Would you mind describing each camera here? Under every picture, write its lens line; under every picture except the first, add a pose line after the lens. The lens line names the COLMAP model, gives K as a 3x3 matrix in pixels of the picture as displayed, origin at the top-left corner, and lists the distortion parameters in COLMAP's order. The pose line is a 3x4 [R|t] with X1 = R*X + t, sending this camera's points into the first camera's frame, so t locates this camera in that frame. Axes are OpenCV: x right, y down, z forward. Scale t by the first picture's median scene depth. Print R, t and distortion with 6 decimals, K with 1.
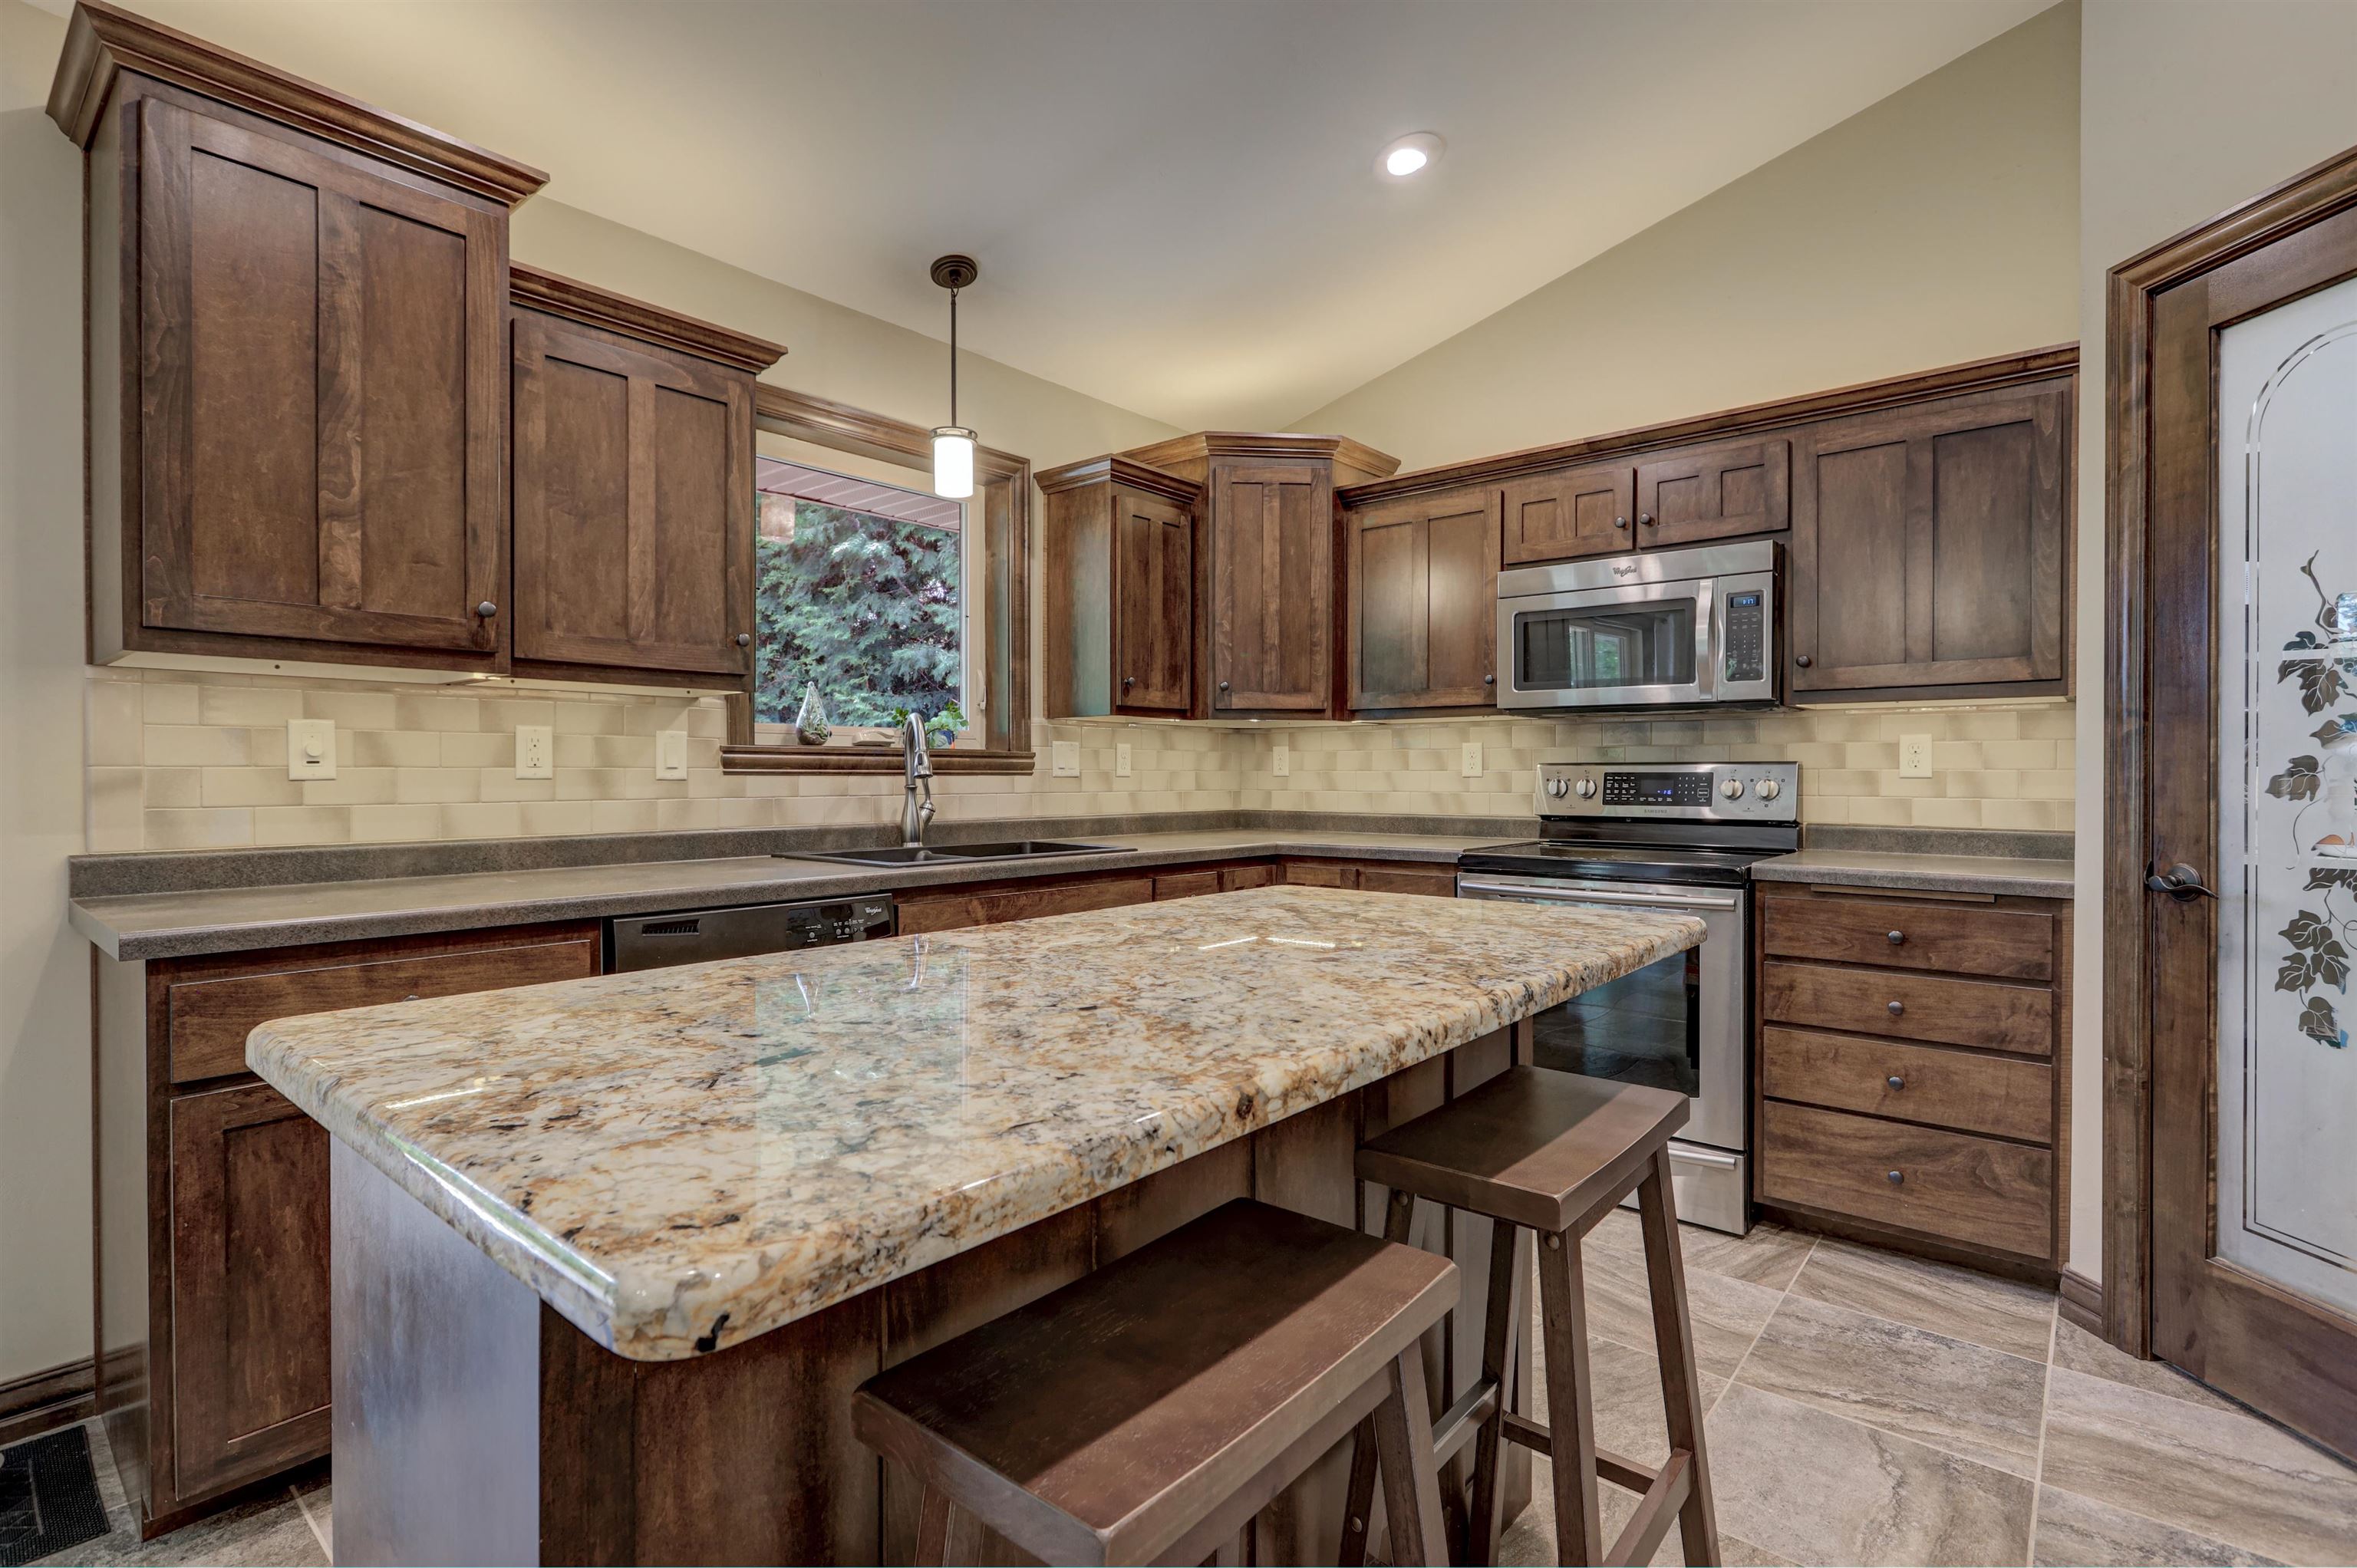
lens RADIAL K [[1103.6, 0, 1185.8], [0, 1103.6, 785.9], [0, 0, 1]] dist [0.002351, 0.003237]
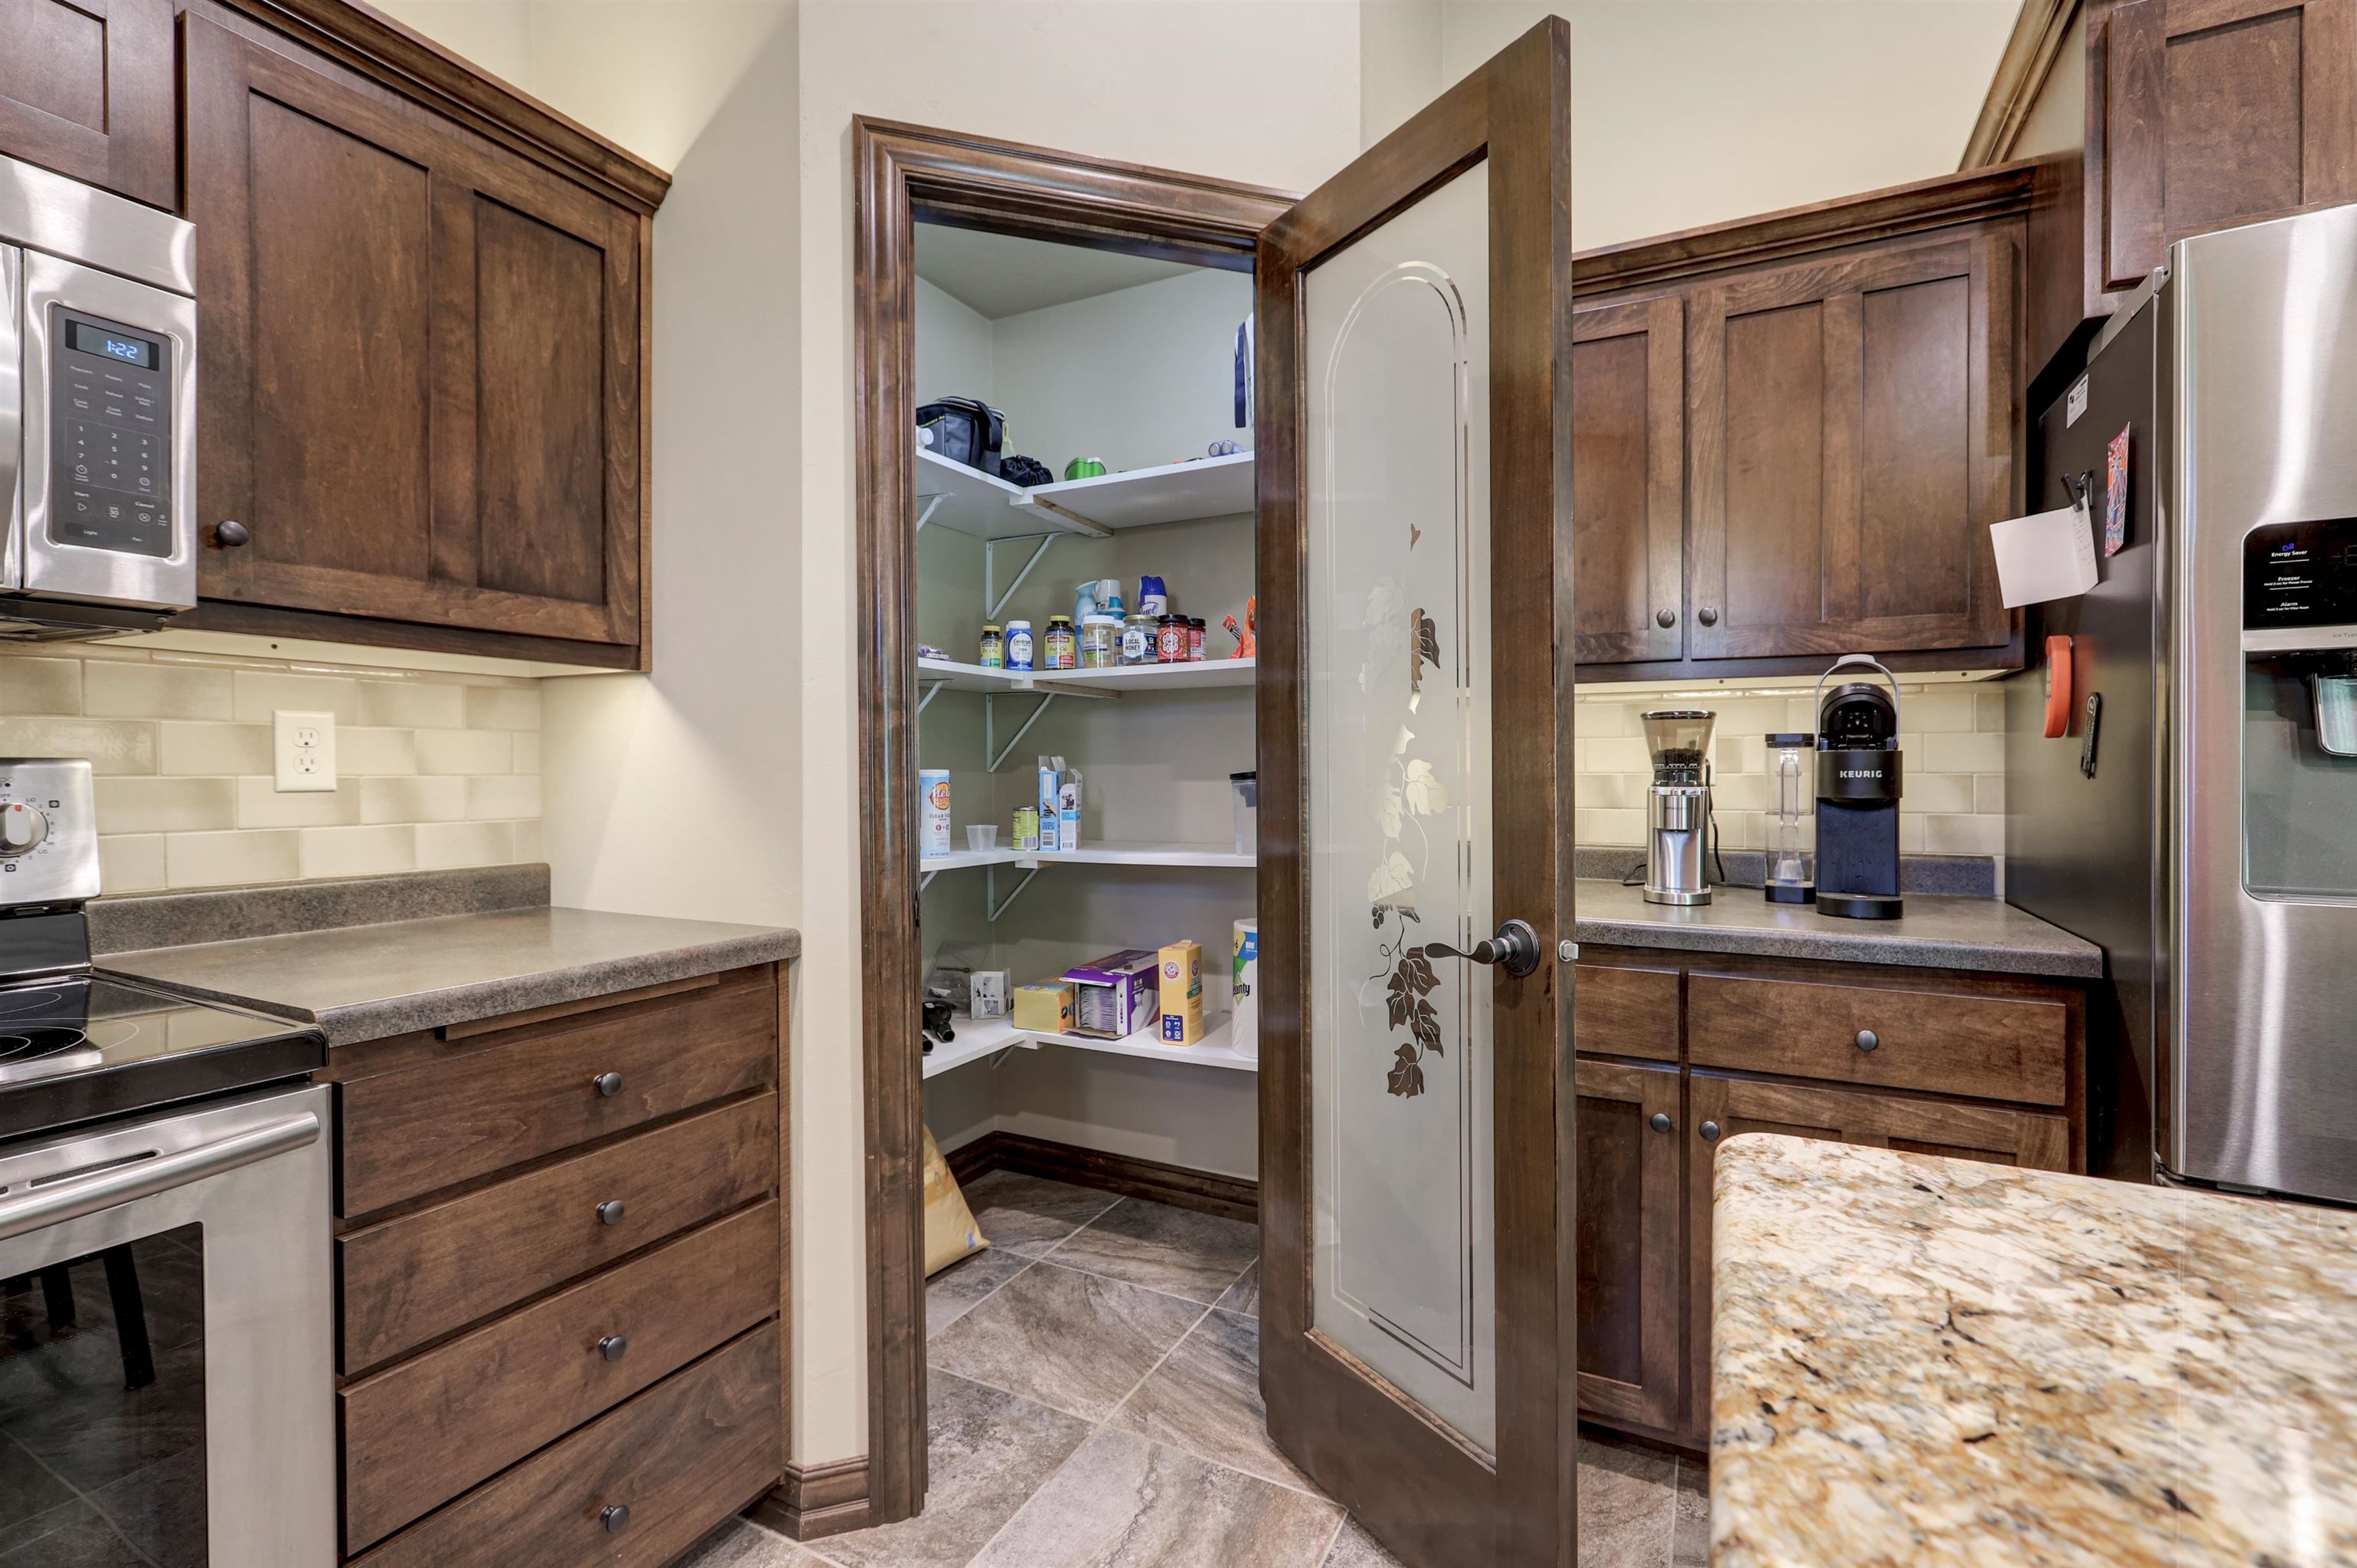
lens RADIAL K [[1055.7, 0, 1185.1], [0, 1055.7, 778.8], [0, 0, 1]] dist [-0.001428, 0.001820]
pose [[-0.214715, -0.009621, 0.976629, 0.060106], [0.012516, 0.999842, 0.012601, -0.015084], [-0.976597, 0.014929, -0.214560, 0.706787]]
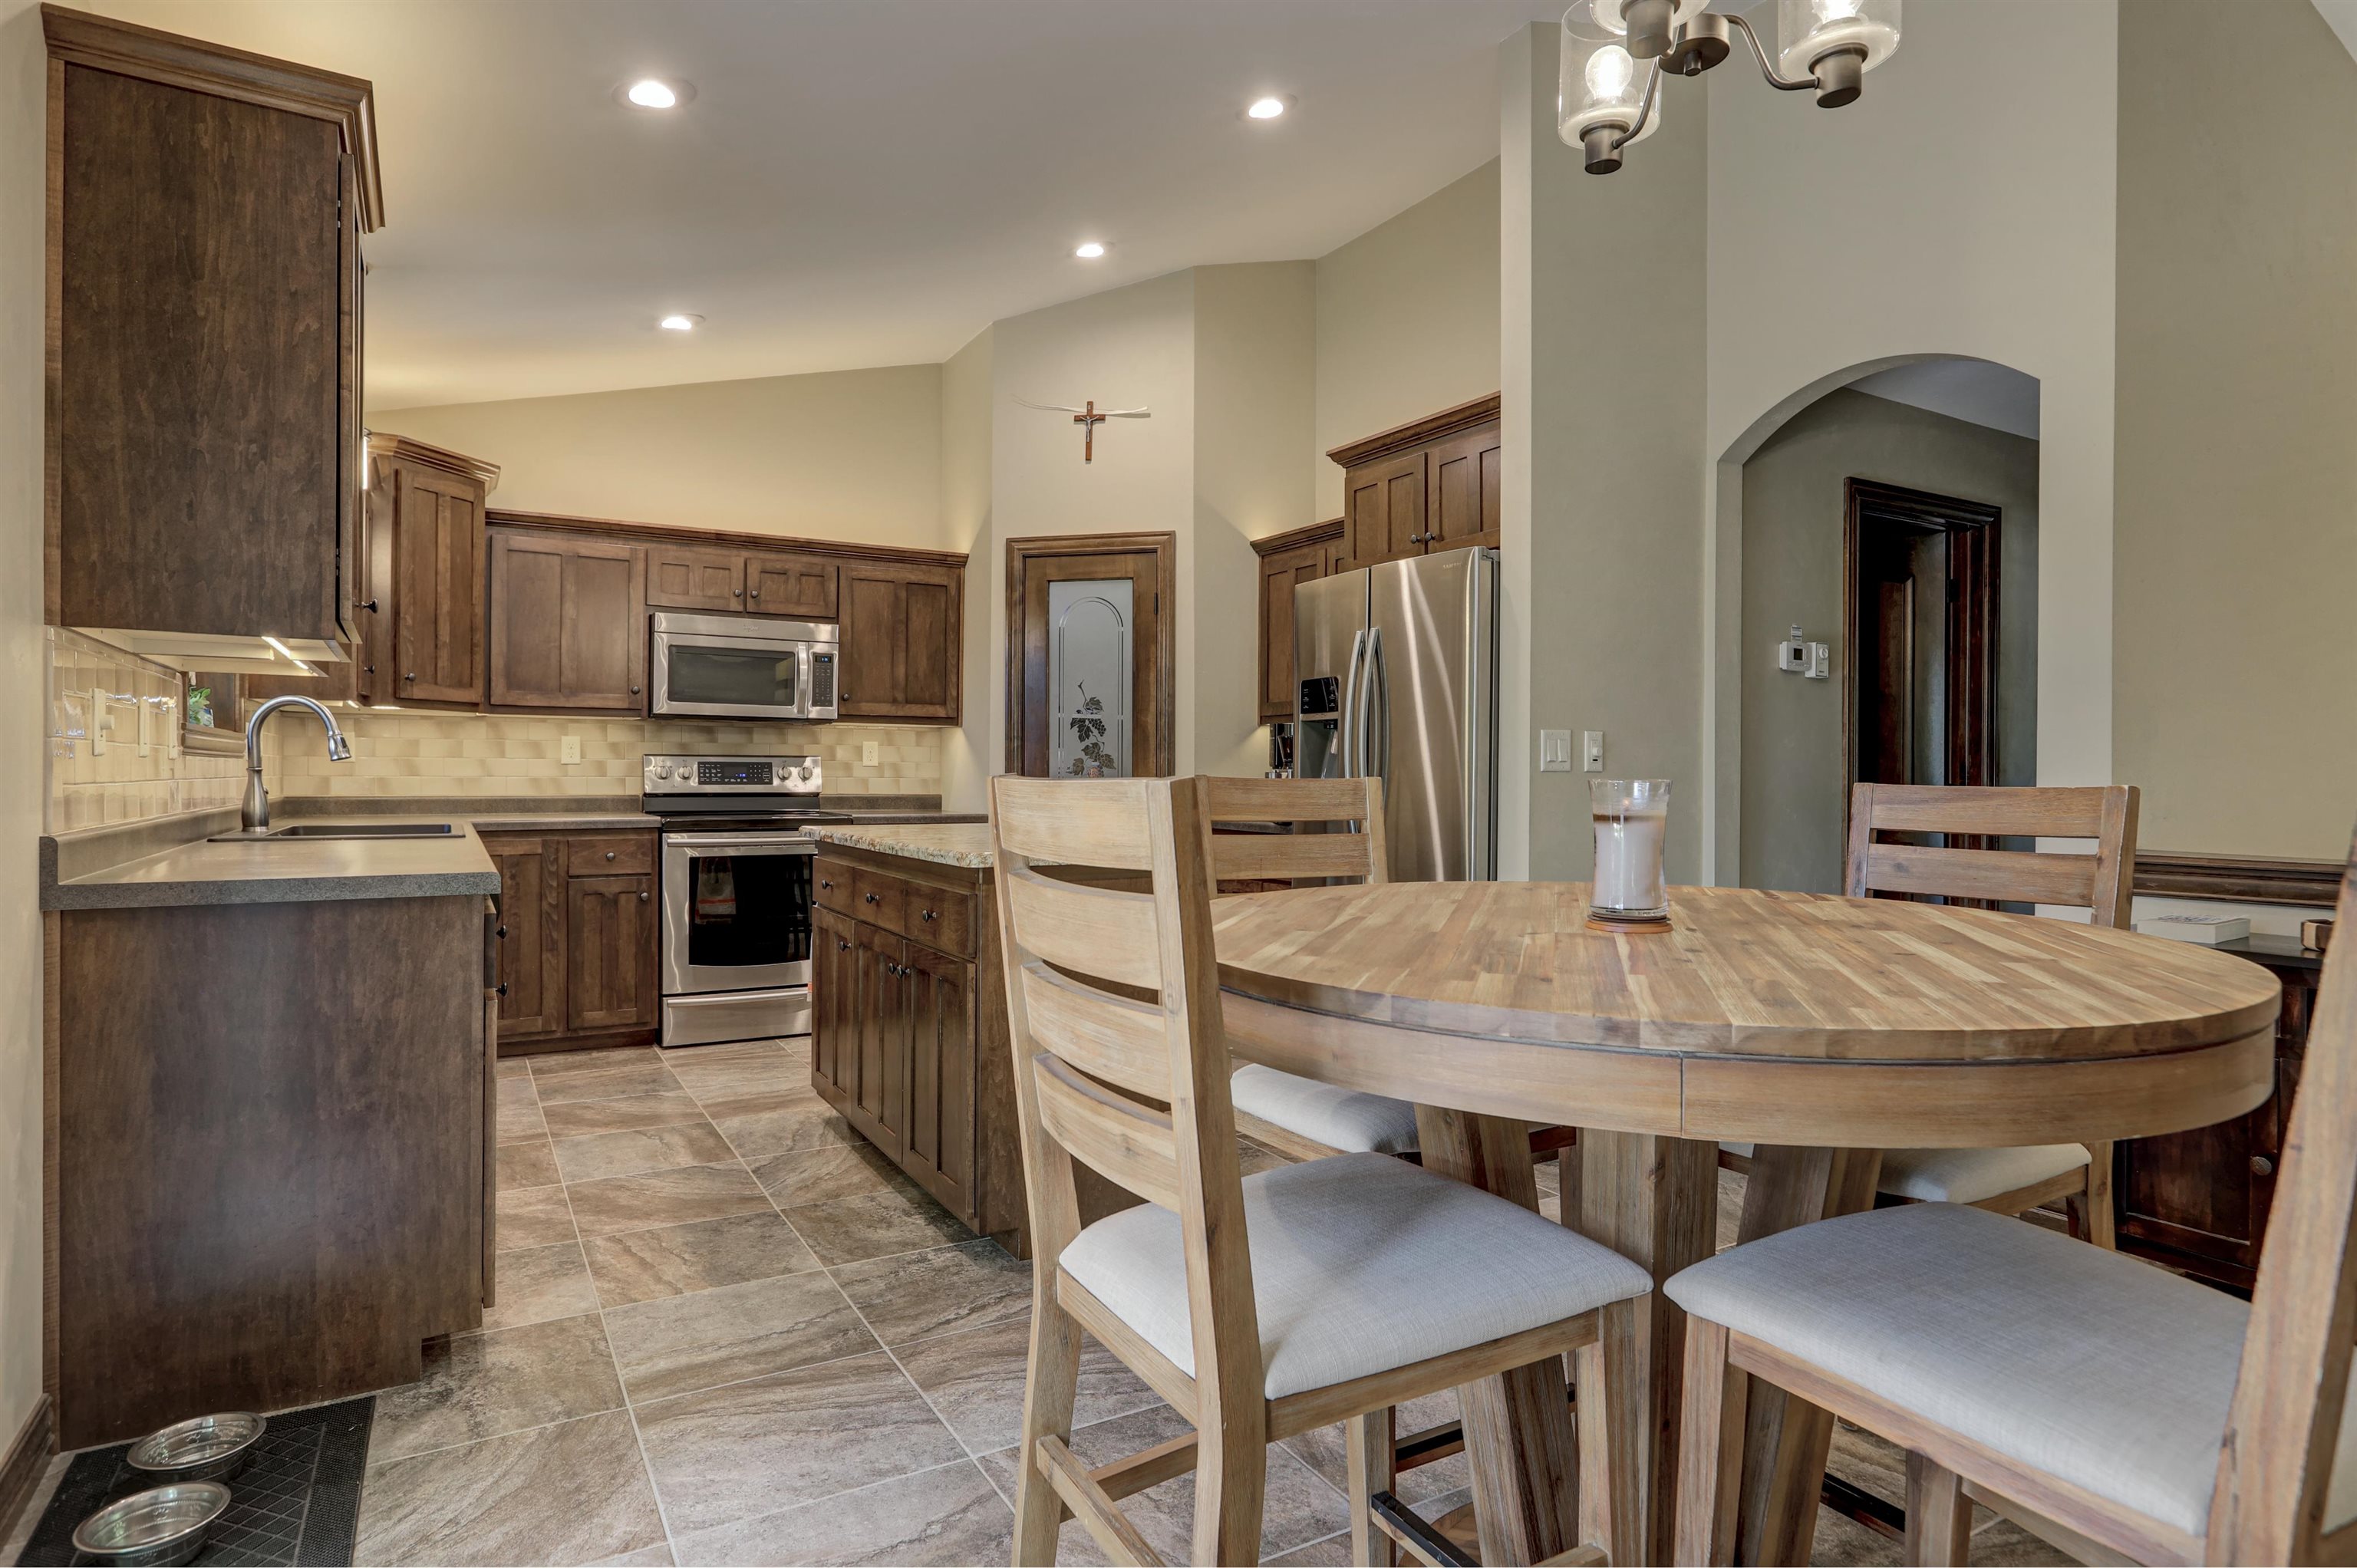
lens RADIAL K [[1256.4, 0, 1173.0], [0, 1256.4, 764.1], [0, 0, 1]] dist [0.004327, 0.001469]
pose [[0.349006, 0.008538, 0.937082, -1.062076], [0.003977, 0.999936, -0.010592, 0.012106], [-0.937112, 0.007423, 0.348949, -0.144643]]
